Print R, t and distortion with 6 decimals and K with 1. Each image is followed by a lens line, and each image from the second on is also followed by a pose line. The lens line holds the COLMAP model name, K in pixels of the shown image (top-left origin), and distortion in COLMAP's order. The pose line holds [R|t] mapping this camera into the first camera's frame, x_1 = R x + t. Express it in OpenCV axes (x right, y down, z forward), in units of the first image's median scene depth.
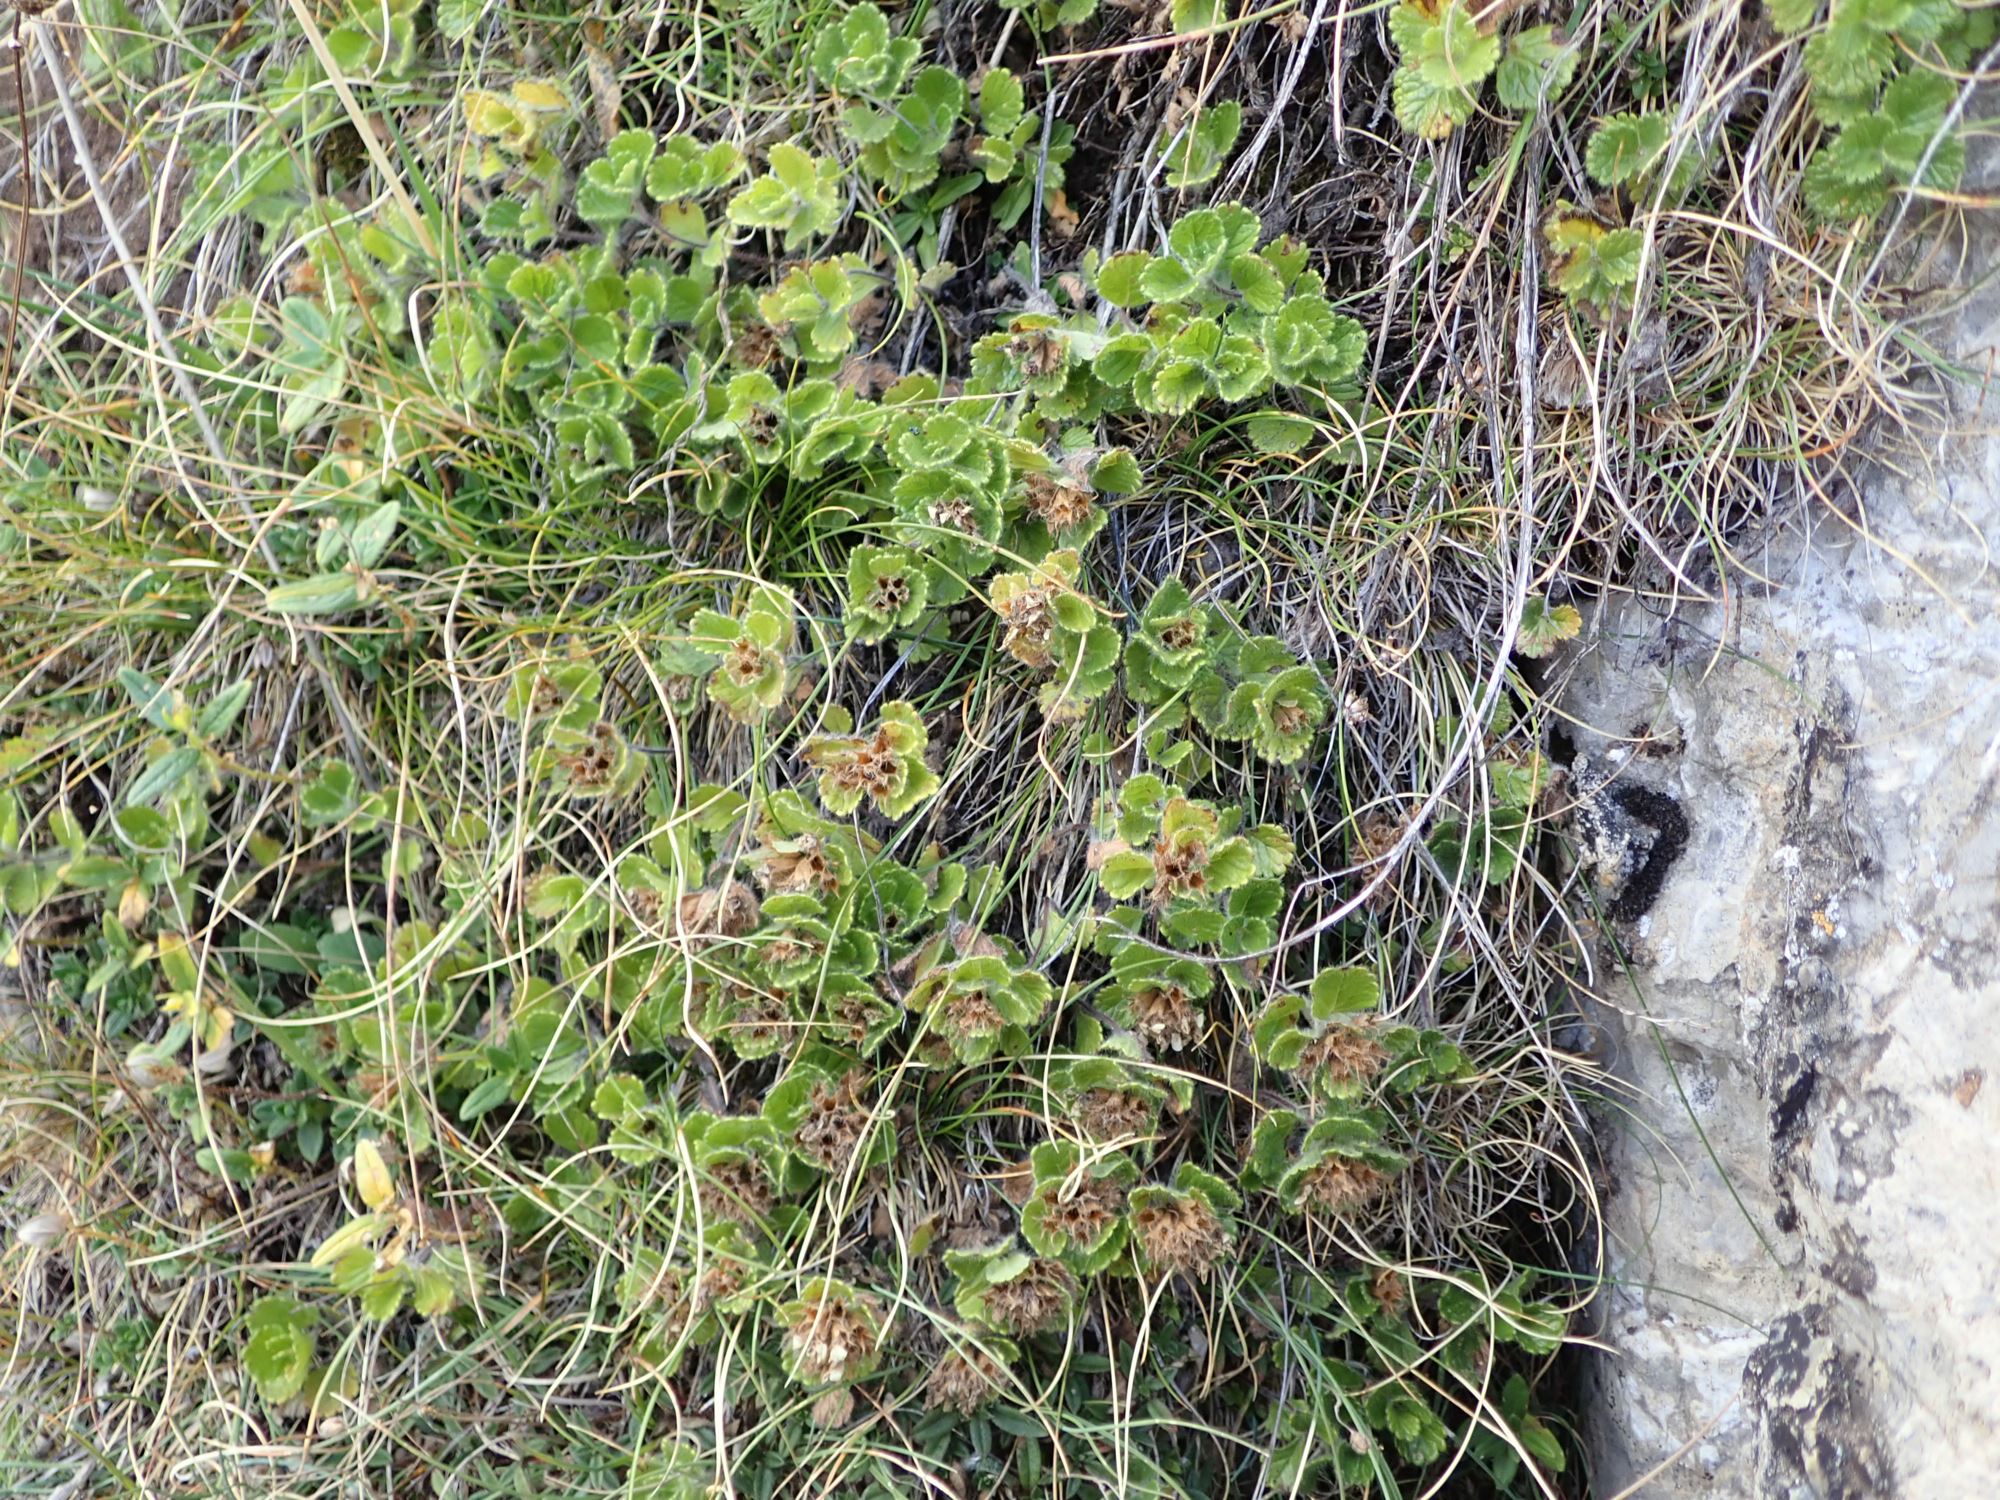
lens RADIAL K [[1878.7, 0, 1000.0], [0, 1878.7, 750.0], [0, 0, 1]] dist [0.052940, 0.011122]
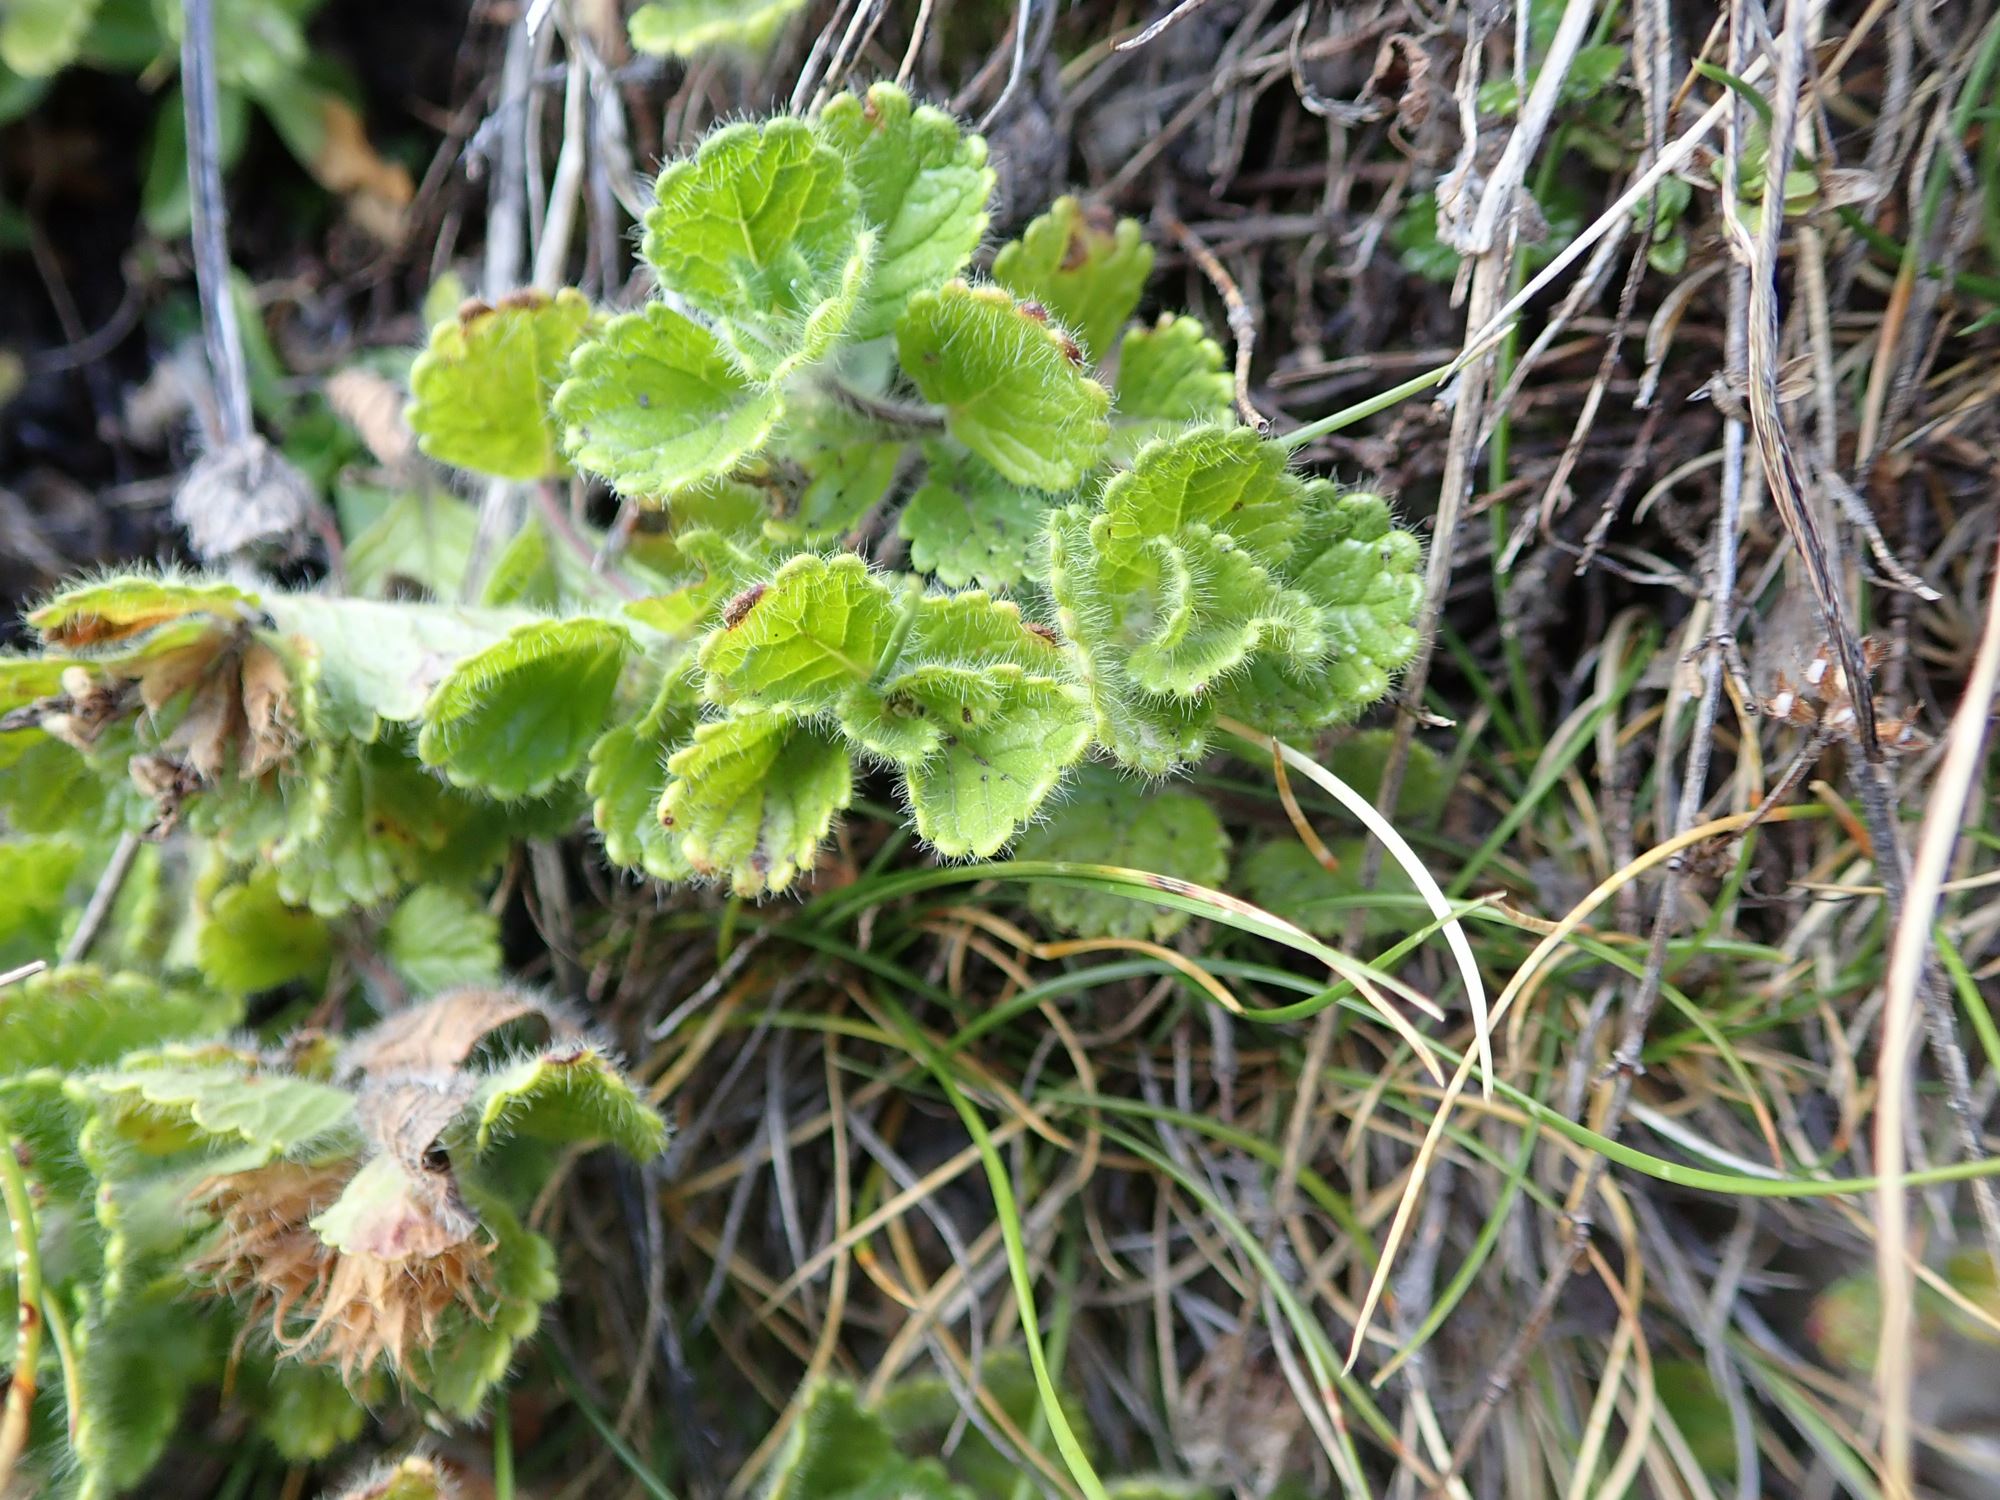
lens RADIAL K [[1878.7, 0, 1000.0], [0, 1878.7, 750.0], [0, 0, 1]] dist [0.052940, 0.011122]
pose [[0.977121, -0.117115, 0.177533, 0.080749], [0.114395, 0.993108, 0.025516, -0.199121], [-0.179297, -0.004624, 0.983784, 0.722852]]
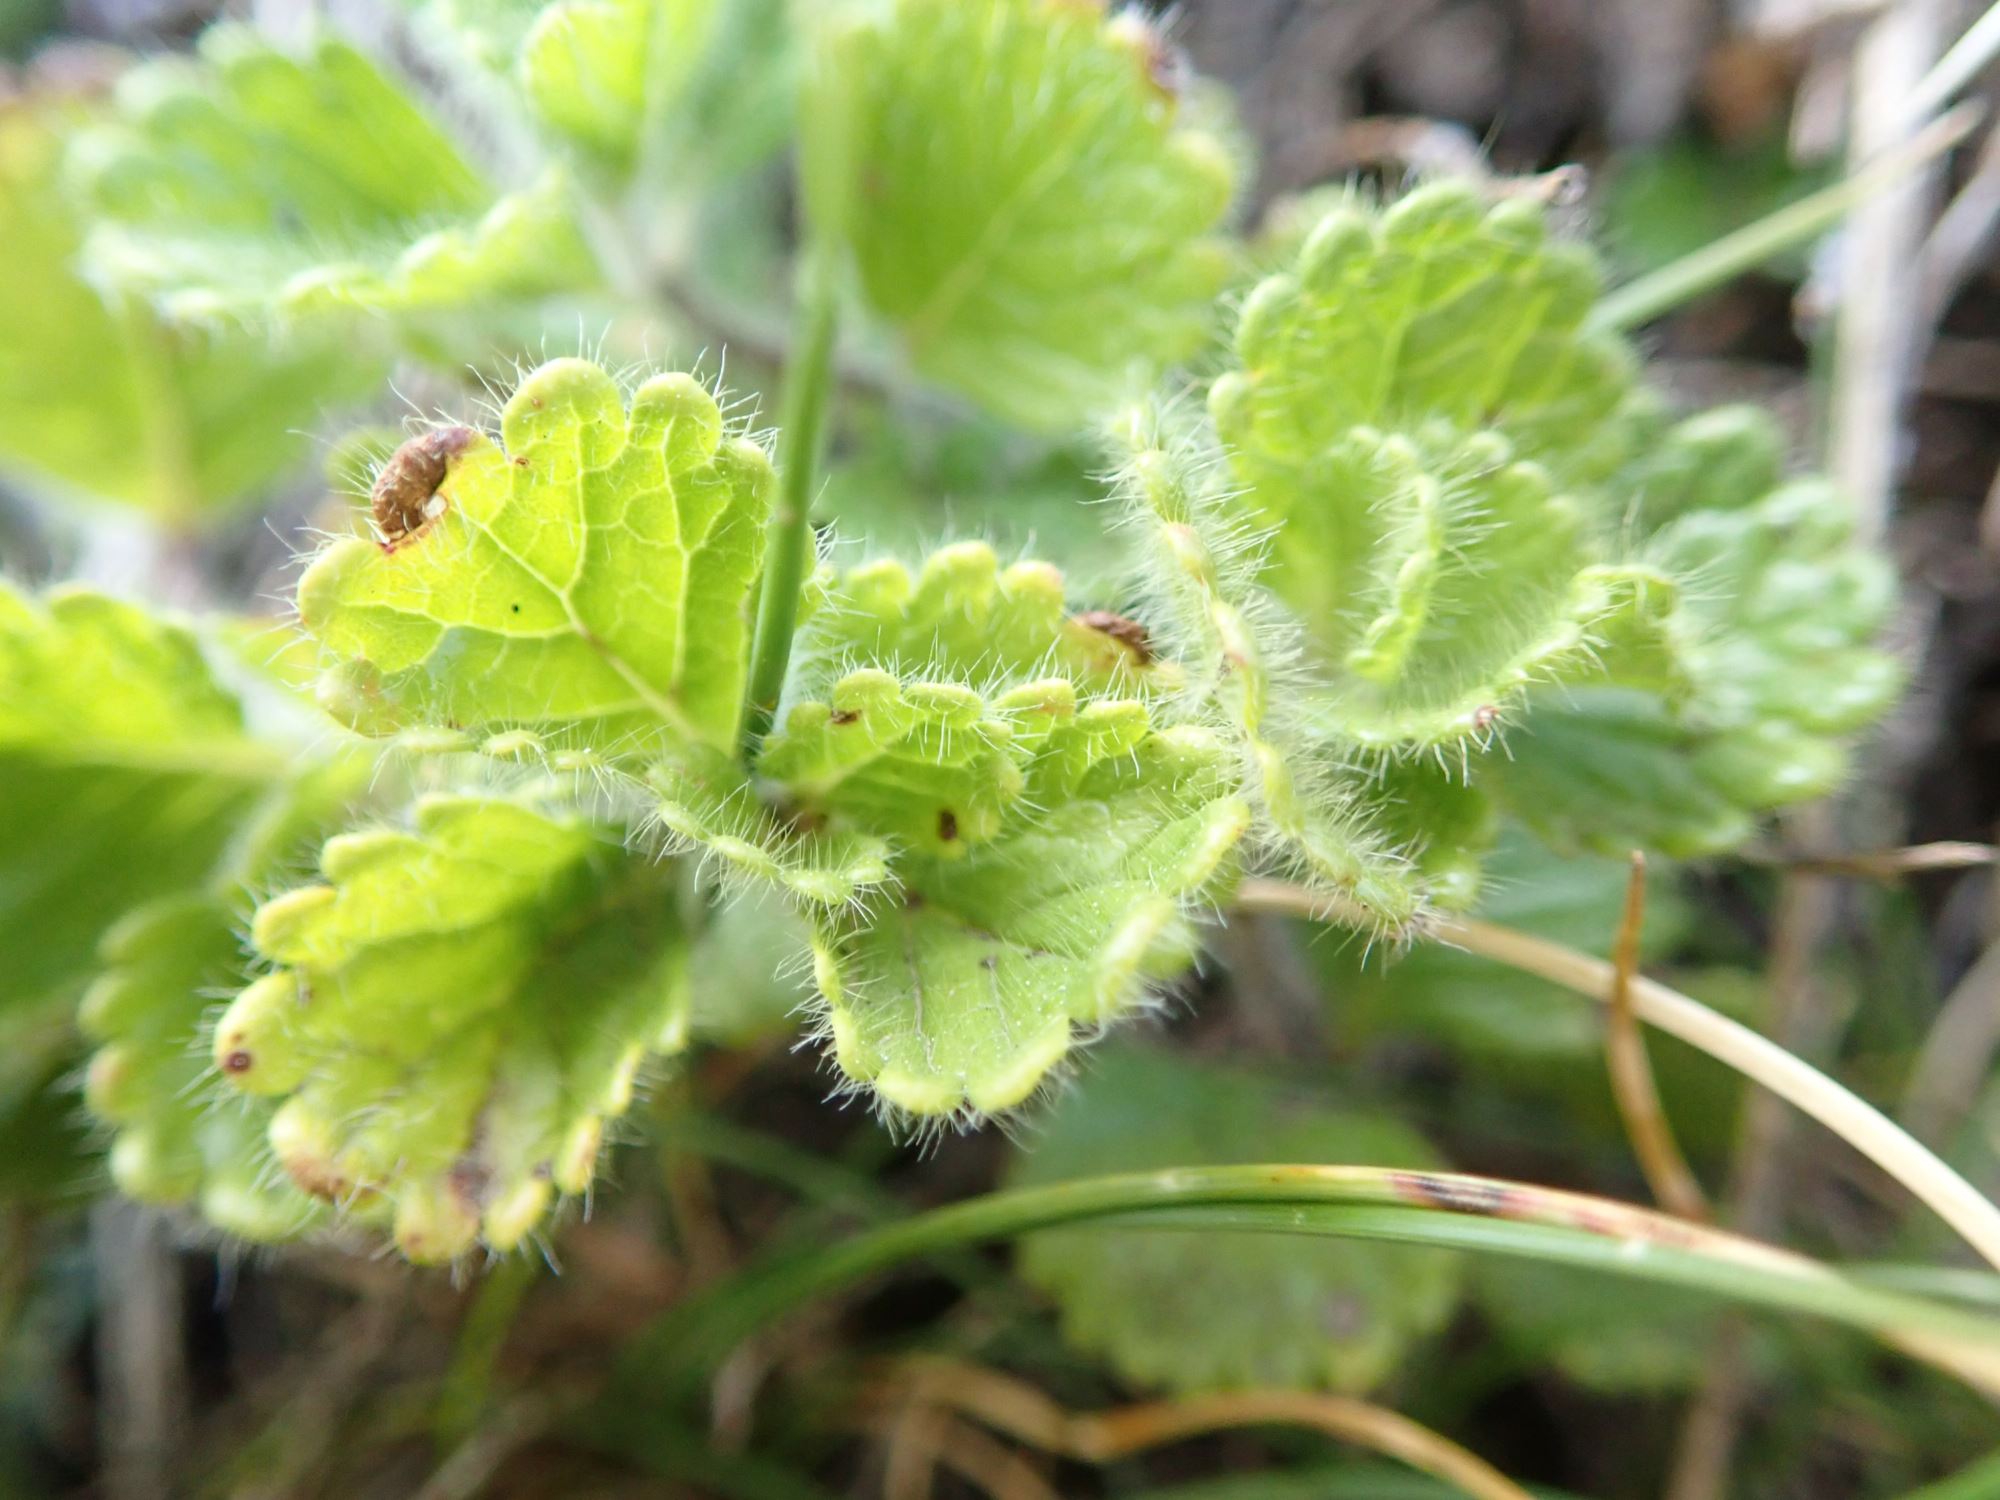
lens RADIAL K [[1878.7, 0, 1000.0], [0, 1878.7, 750.0], [0, 0, 1]] dist [0.052940, 0.011122]
pose [[0.968591, -0.066571, 0.239581, 0.098083], [0.133816, 0.951630, -0.276575, -0.169718], [-0.209580, 0.299948, 0.930649, 0.866281]]
